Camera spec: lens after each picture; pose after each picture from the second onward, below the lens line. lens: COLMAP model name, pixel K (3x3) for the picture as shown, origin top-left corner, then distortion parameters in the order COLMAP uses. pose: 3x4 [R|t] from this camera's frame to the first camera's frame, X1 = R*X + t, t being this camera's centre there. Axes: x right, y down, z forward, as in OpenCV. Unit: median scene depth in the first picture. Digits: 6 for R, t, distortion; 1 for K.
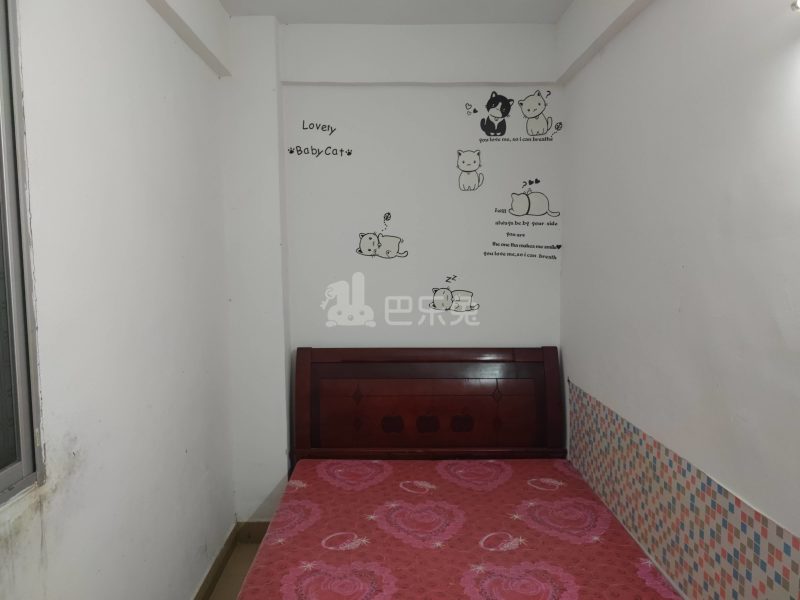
lens RADIAL K [[570.9, 0, 398.0], [0, 570.9, 297.6], [0, 0, 1]] dist [0.042393, -0.040522]
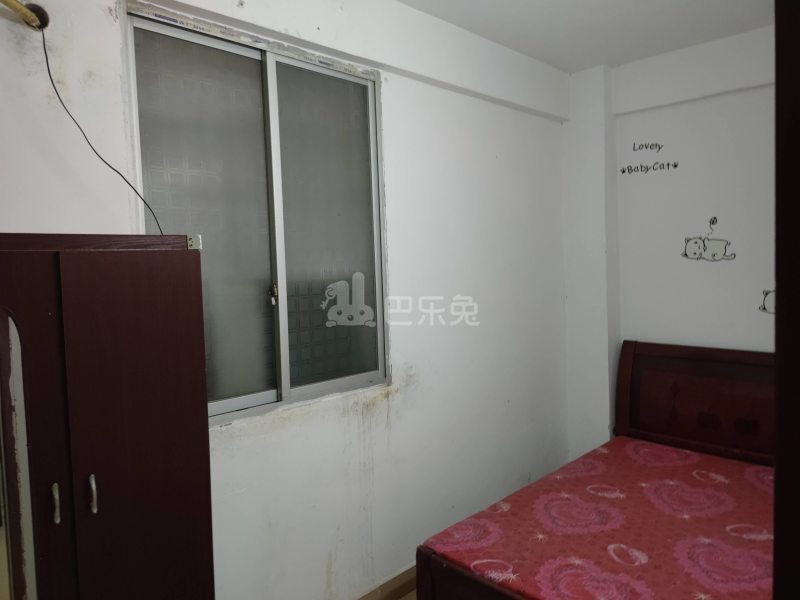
lens RADIAL K [[570.9, 0, 397.6], [0, 570.9, 295.7], [0, 0, 1]] dist [0.042393, -0.040522]
pose [[0.698571, 0.022911, -0.715174, 0.405335], [-0.029679, 0.999555, 0.003032, 0.009405], [0.714925, 0.019108, 0.698940, -0.170428]]
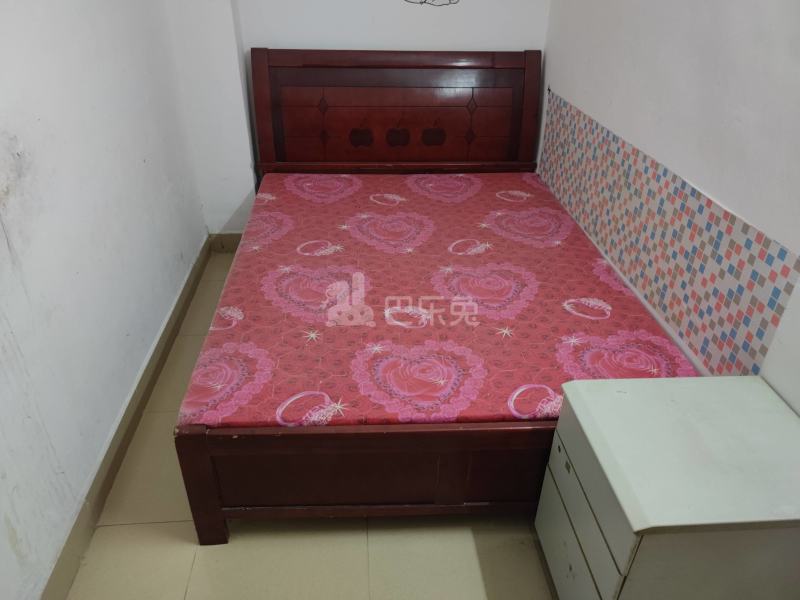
lens RADIAL K [[570.9, 0, 397.0], [0, 570.9, 296.6], [0, 0, 1]] dist [0.042393, -0.040522]
pose [[0.997885, -0.014565, 0.063355, -0.016747], [-0.015771, 0.891226, 0.453285, 0.028764], [-0.063066, -0.453326, 0.889111, 0.032445]]
